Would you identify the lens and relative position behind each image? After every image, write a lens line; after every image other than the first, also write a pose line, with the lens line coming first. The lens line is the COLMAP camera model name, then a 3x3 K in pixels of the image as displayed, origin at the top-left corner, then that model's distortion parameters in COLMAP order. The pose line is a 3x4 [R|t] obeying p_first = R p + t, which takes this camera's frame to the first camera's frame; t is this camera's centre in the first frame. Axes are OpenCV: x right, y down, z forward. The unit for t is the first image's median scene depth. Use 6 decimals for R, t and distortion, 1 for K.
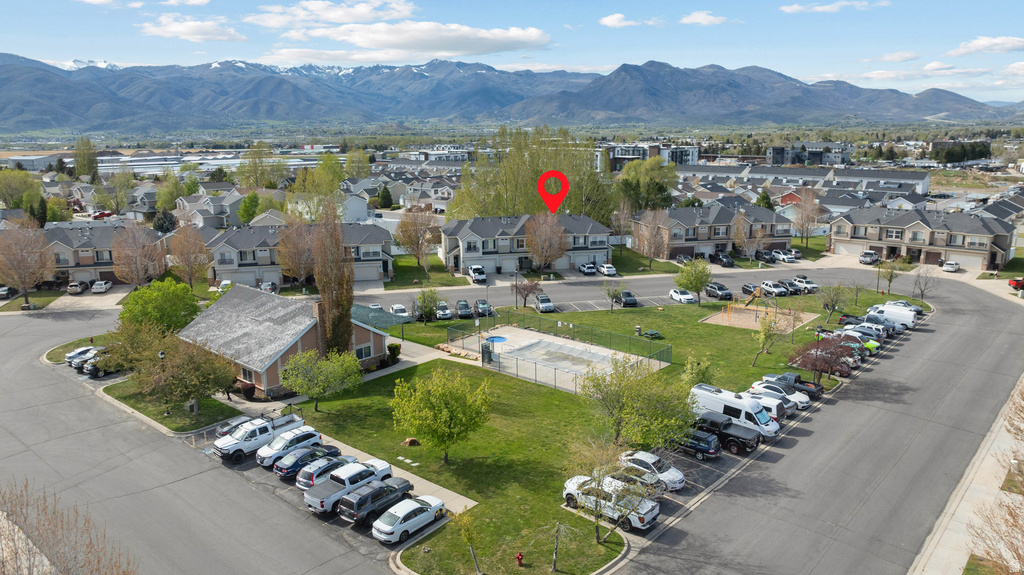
lens RADIAL K [[719.9, 0, 514.3], [0, 719.9, 284.0], [0, 0, 1]] dist [-0.041695, 0.047218]
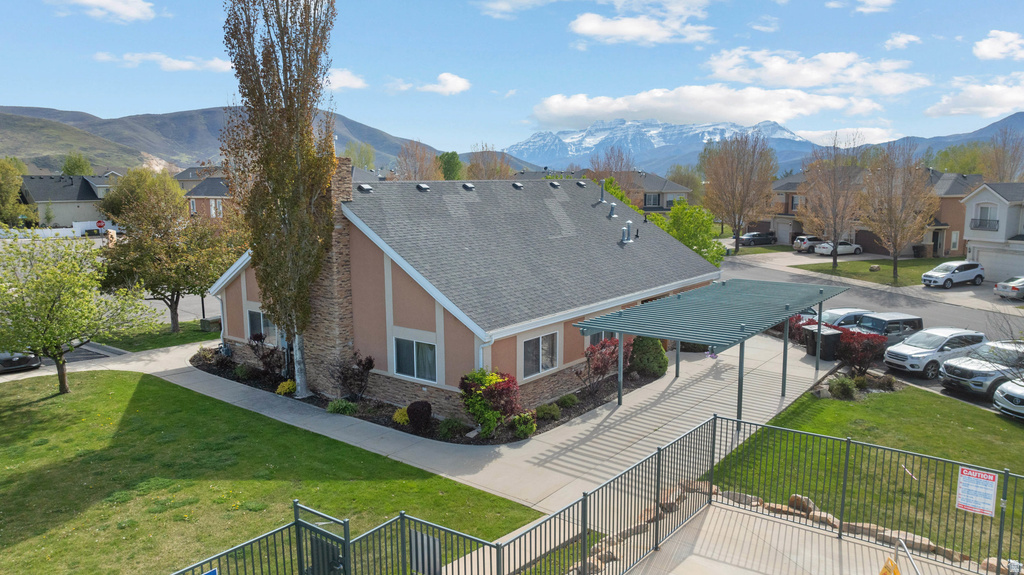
lens RADIAL K [[719.9, 0, 515.3], [0, 719.9, 293.2], [0, 0, 1]] dist [-0.041695, 0.047218]
pose [[0.059198, 0.160736, -0.985221, 0.049520], [-0.210588, 0.966751, 0.145070, 0.008719], [0.975781, 0.198887, 0.091079, 0.563912]]
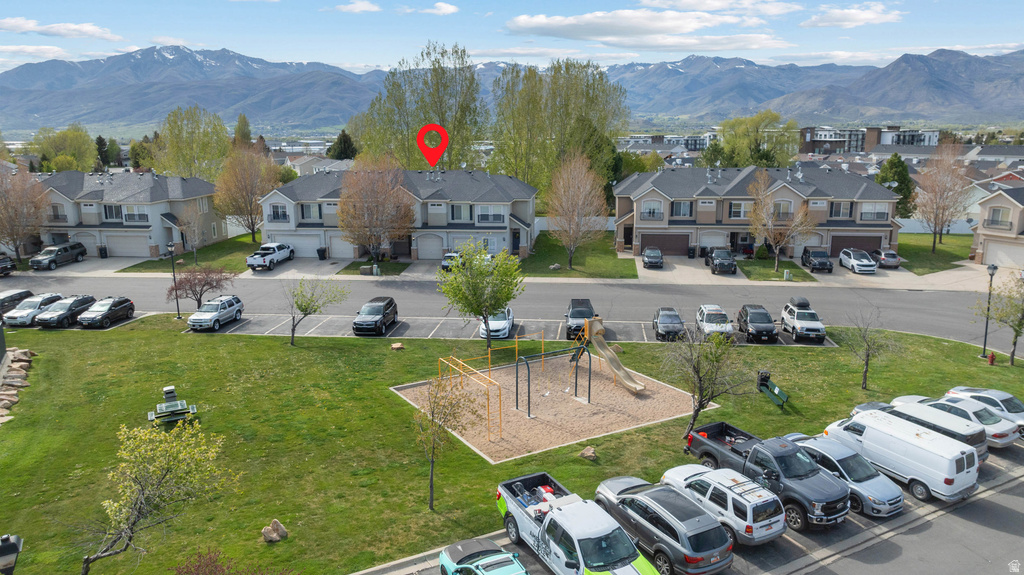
lens RADIAL K [[719.9, 0, 515.5], [0, 719.9, 284.0], [0, 0, 1]] dist [-0.041695, 0.047218]
pose [[0.943175, 0.070682, -0.324692, 0.316852], [-0.069733, 0.997459, 0.014574, -0.013090], [0.324897, 0.008895, 0.945708, 0.438556]]
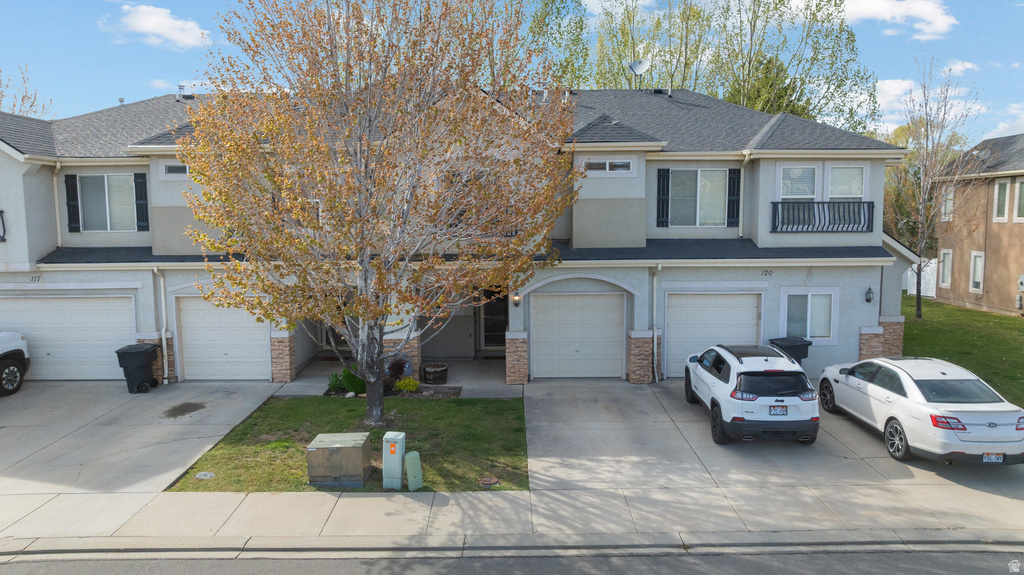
lens RADIAL K [[719.9, 0, 512.0], [0, 719.9, 282.9], [0, 0, 1]] dist [-0.041695, 0.047218]
pose [[0.973274, 0.018376, -0.228910, 0.084454], [-0.045613, 0.992402, -0.114270, -0.021819], [0.225071, 0.121658, 0.966717, 0.812006]]
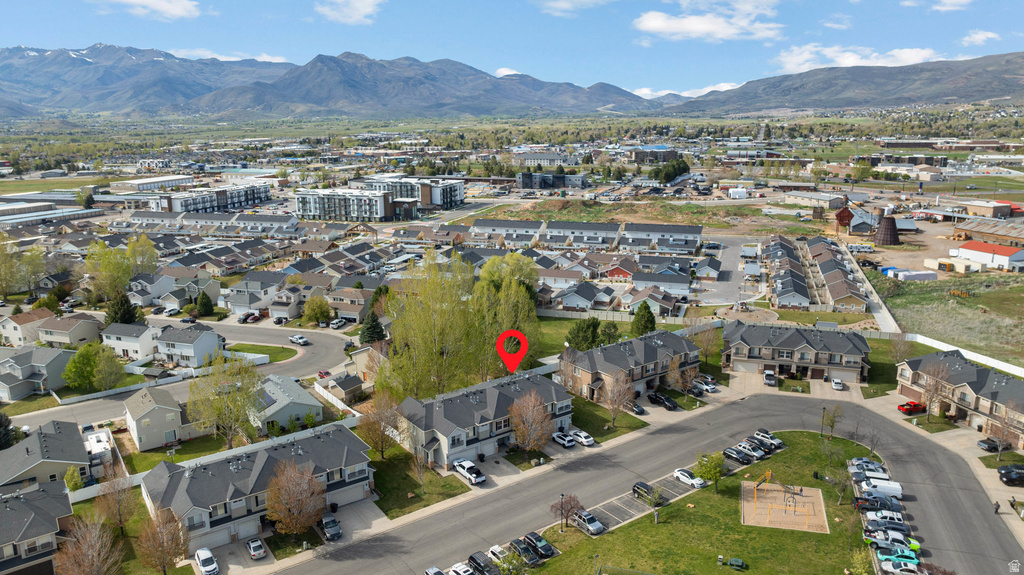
lens RADIAL K [[719.9, 0, 513.4], [0, 719.9, 286.6], [0, 0, 1]] dist [-0.041695, 0.047218]
pose [[0.920406, -0.092702, 0.379814, -0.302484], [0.086524, 0.995692, 0.033346, -0.255834], [-0.381269, 0.002171, 0.924462, 0.096769]]
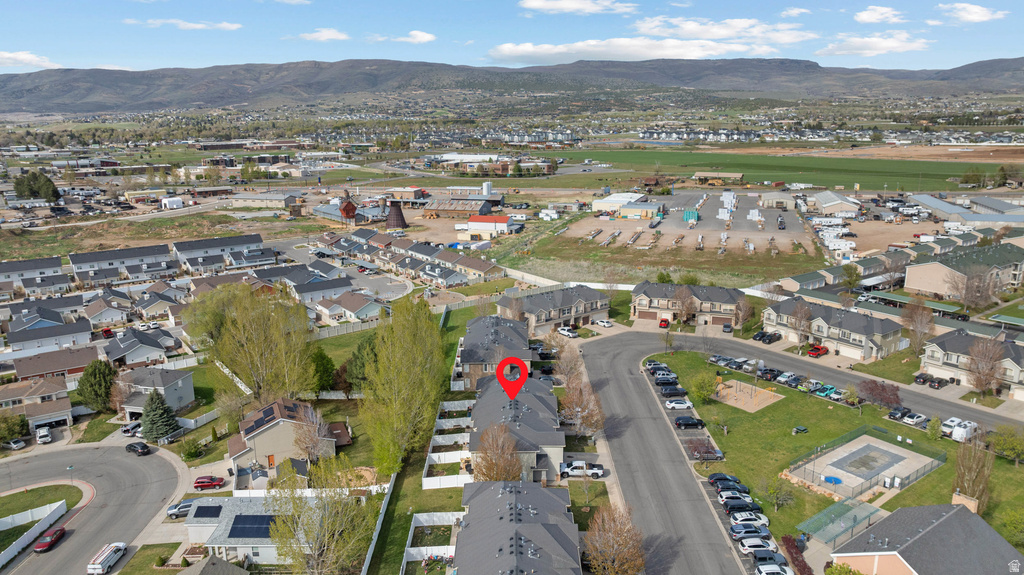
lens RADIAL K [[719.9, 0, 511.5], [0, 719.9, 287.7], [0, 0, 1]] dist [-0.041695, 0.047218]
pose [[0.219473, -0.227021, 0.948838, -0.828092], [0.215916, 0.959736, 0.179686, -0.393653], [-0.951426, 0.165434, 0.259653, 0.727300]]
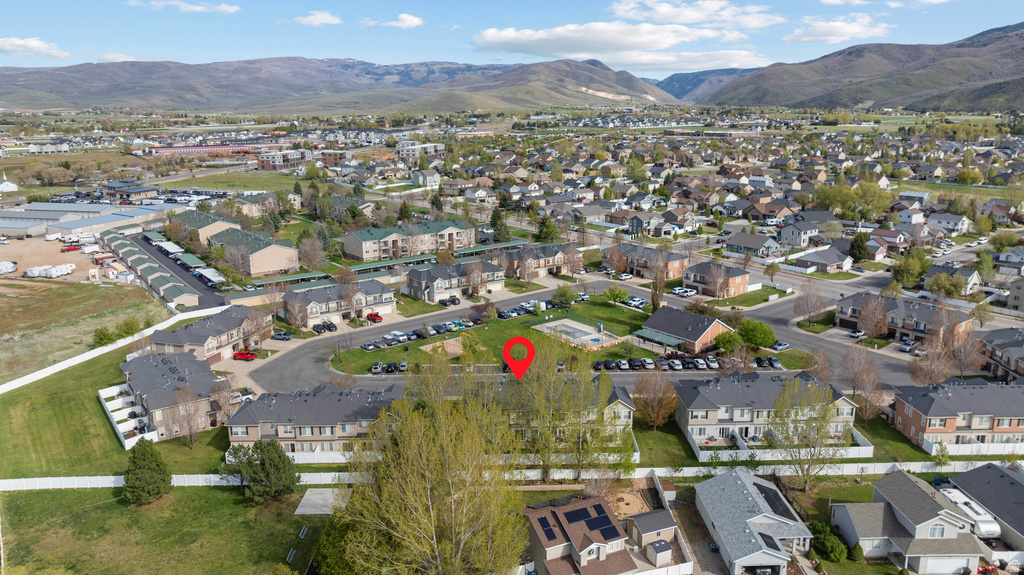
lens RADIAL K [[719.9, 0, 512.4], [0, 719.9, 286.5], [0, 0, 1]] dist [-0.041695, 0.047218]
pose [[-0.979259, -0.031952, 0.200075, -0.129868], [0.058929, 0.899881, 0.432136, -0.642794], [-0.193852, 0.434964, -0.879334, 1.810961]]
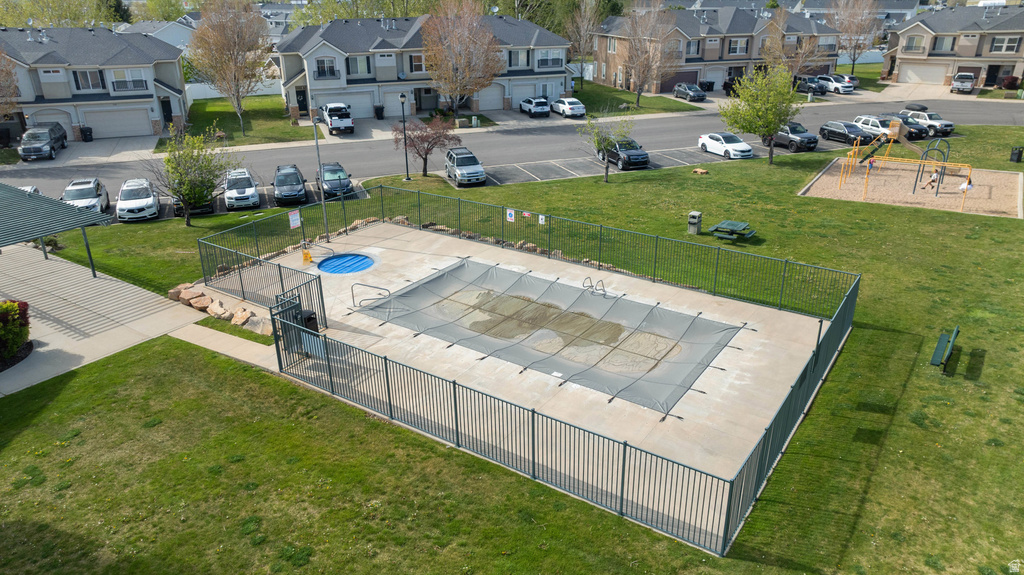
lens RADIAL K [[719.9, 0, 513.7], [0, 719.9, 286.8], [0, 0, 1]] dist [-0.041695, 0.047218]
pose [[0.992460, -0.049237, 0.112244, 0.012201], [0.028194, 0.982917, 0.181879, 0.014600], [-0.119282, -0.177343, 0.976894, 0.387548]]
